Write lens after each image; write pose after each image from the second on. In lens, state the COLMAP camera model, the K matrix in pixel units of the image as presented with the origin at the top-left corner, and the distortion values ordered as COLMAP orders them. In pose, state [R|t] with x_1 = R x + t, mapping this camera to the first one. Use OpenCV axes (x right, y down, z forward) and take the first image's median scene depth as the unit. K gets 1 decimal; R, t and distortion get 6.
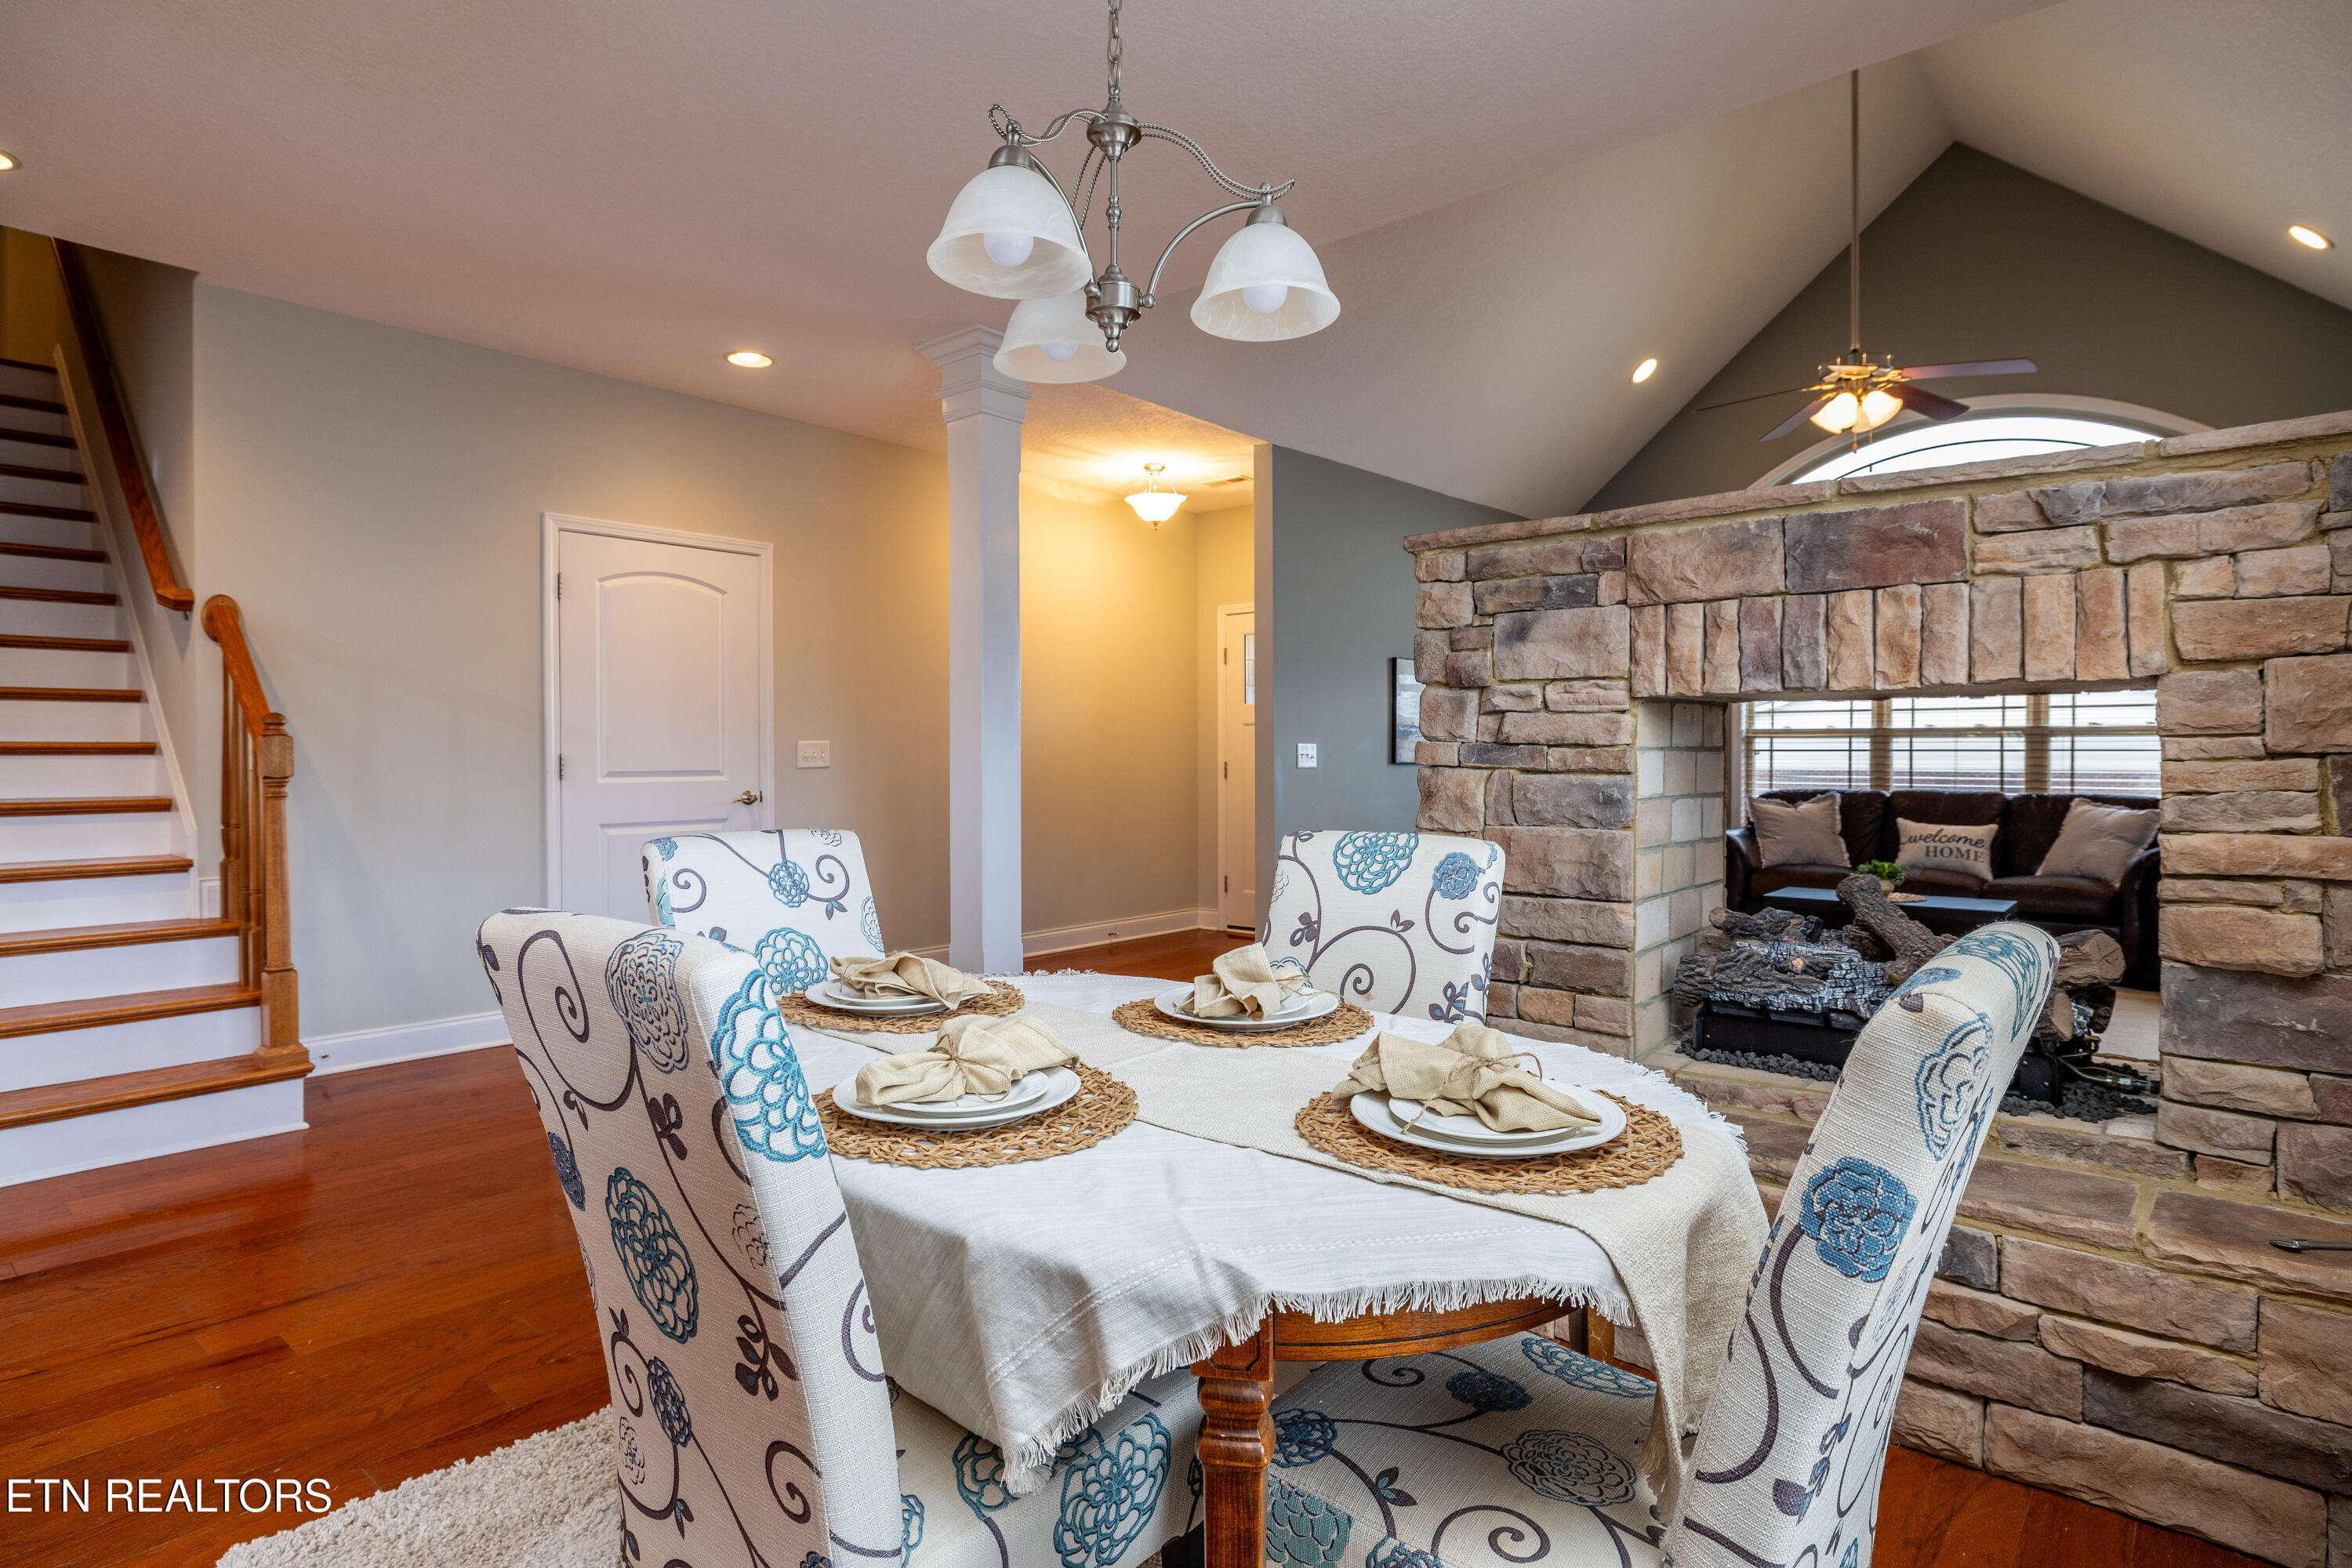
lens RADIAL K [[1232.1, 0, 1160.1], [0, 1232.1, 765.2], [0, 0, 1]] dist [-0.004081, 0.000760]
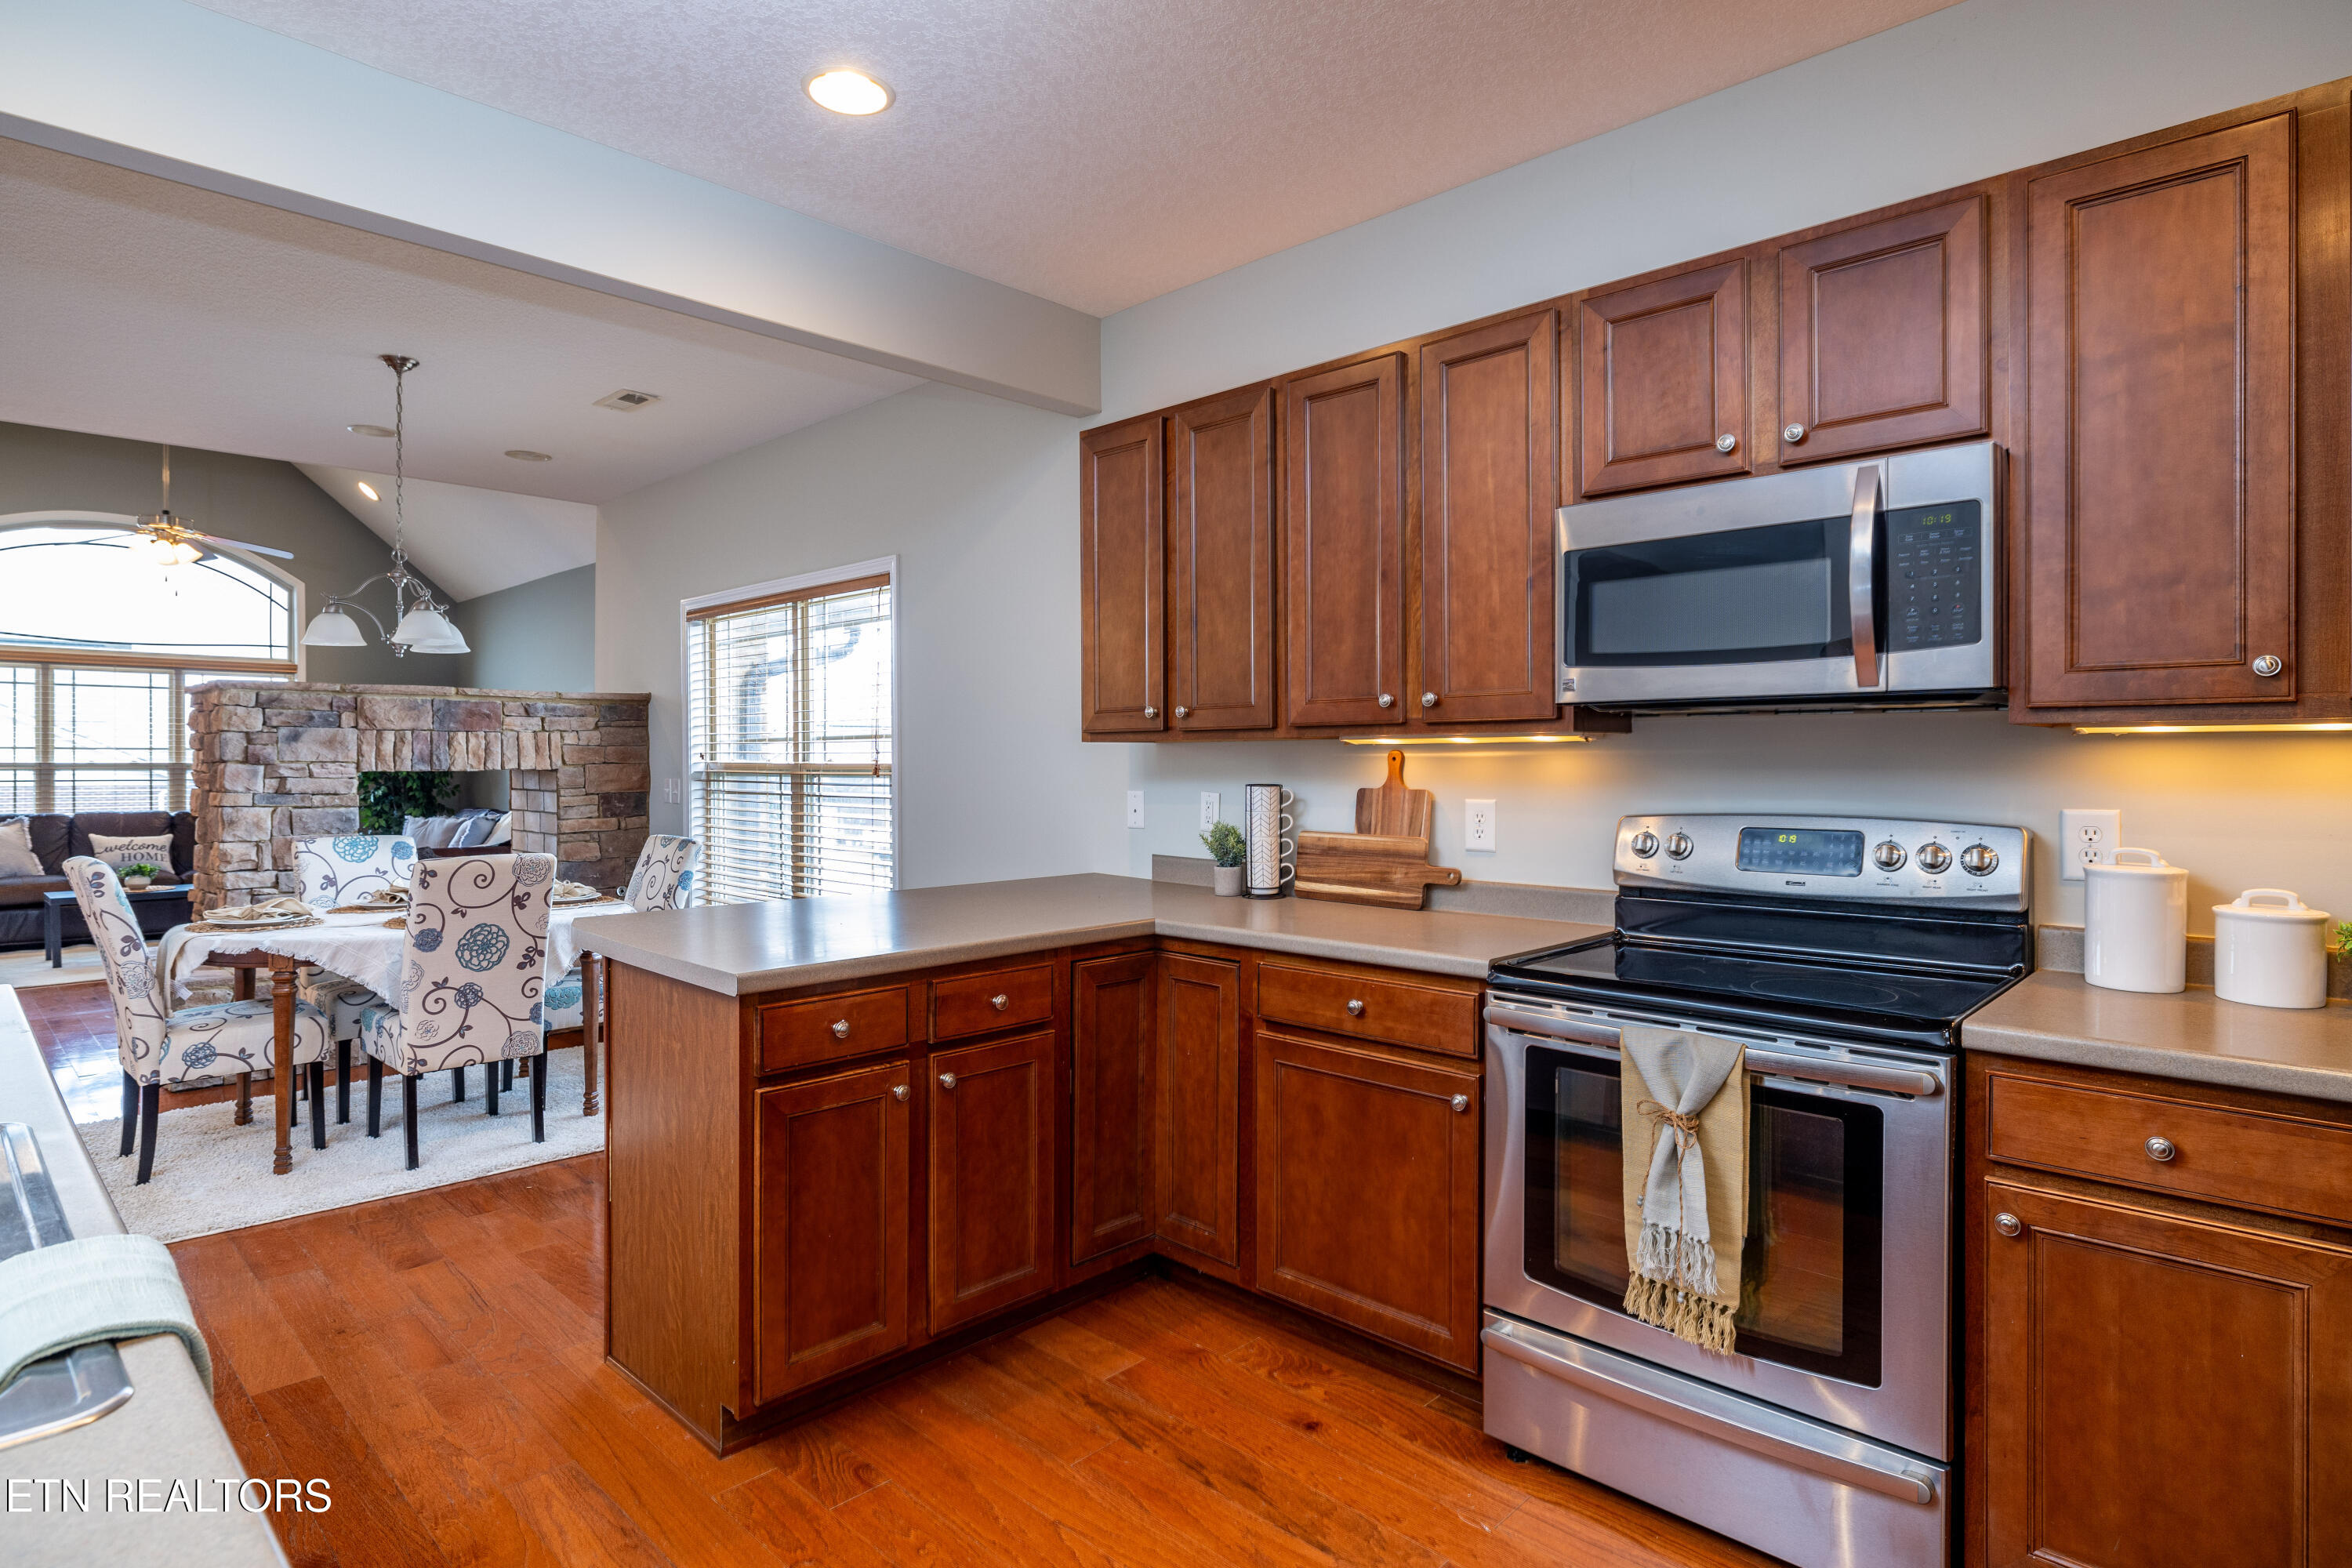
lens RADIAL K [[1232.1, 0, 1160.1], [0, 1232.1, 765.2], [0, 0, 1]] dist [-0.004081, 0.000760]
pose [[0.055959, -0.000927, 0.998433, -1.595867], [0.008615, 0.999963, 0.000445, -0.051833], [-0.998396, 0.008577, 0.055965, -0.493242]]
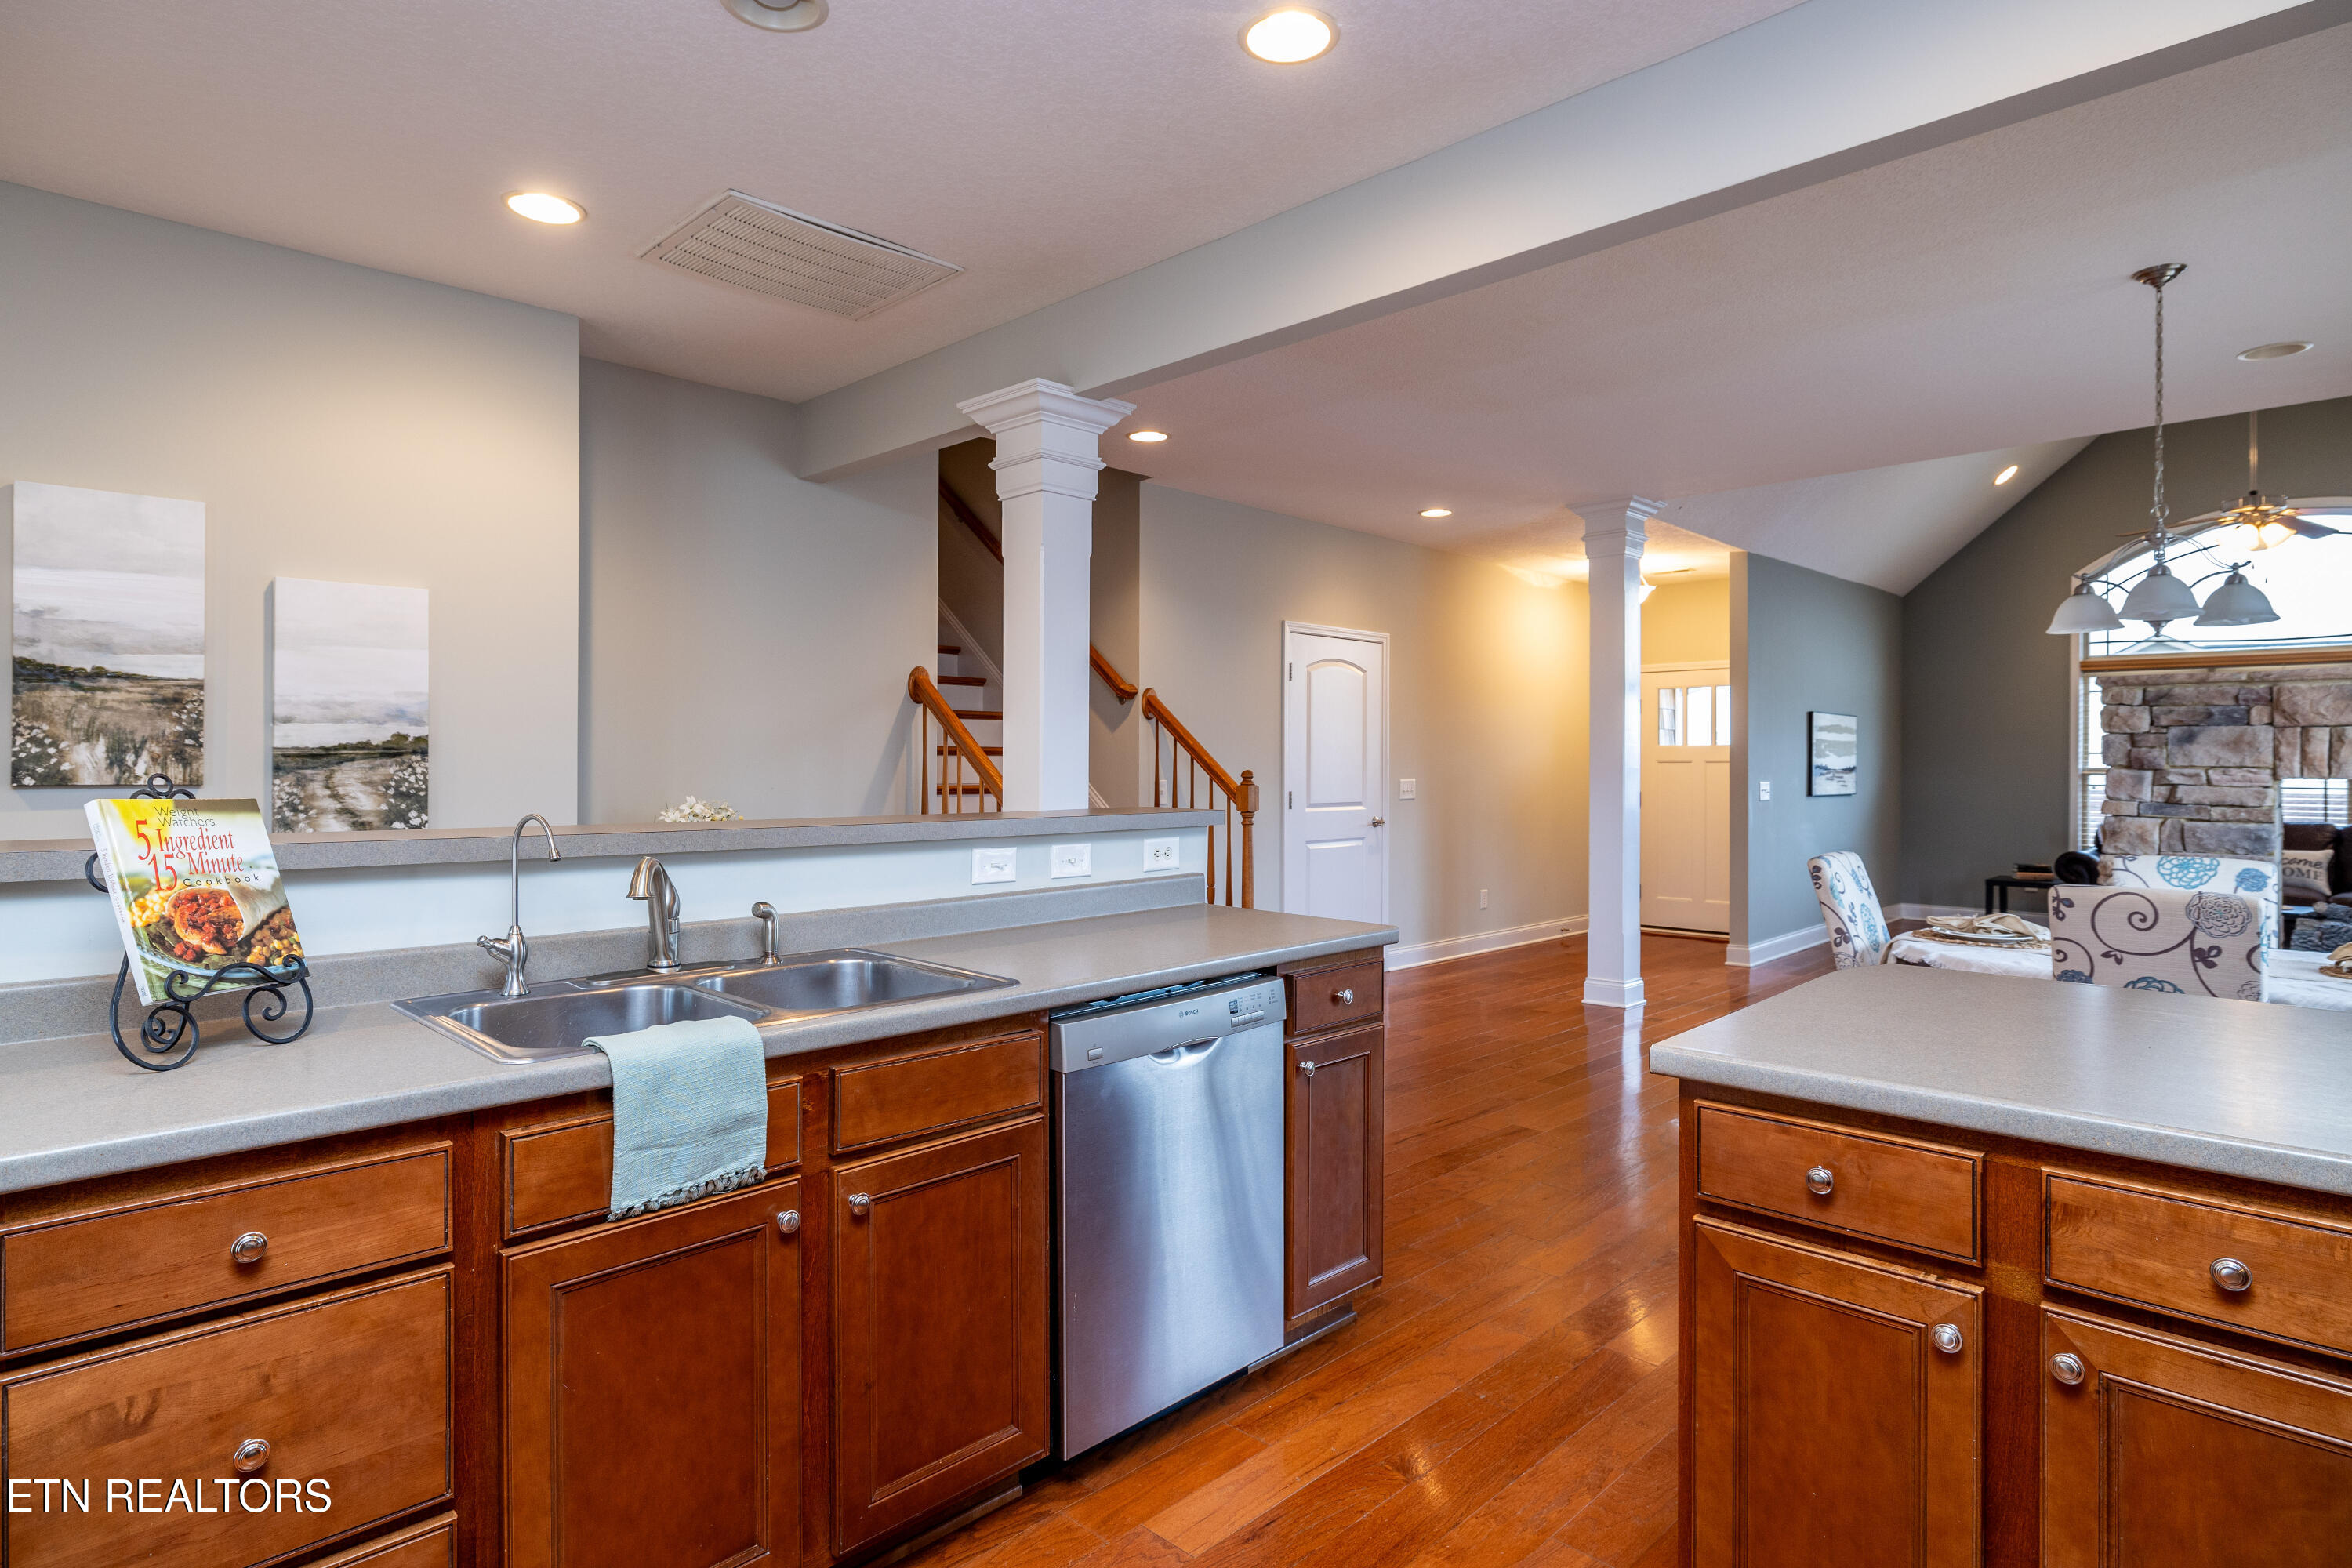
lens RADIAL K [[1243.2, 0, 1153.6], [0, 1243.2, 764.5], [0, 0, 1]] dist [-0.002660, -0.000186]
pose [[0.997326, 0.004918, -0.072912, -1.001651], [-0.005578, 0.999945, -0.008851, -0.048536], [0.072865, 0.009234, 0.997299, -0.804140]]
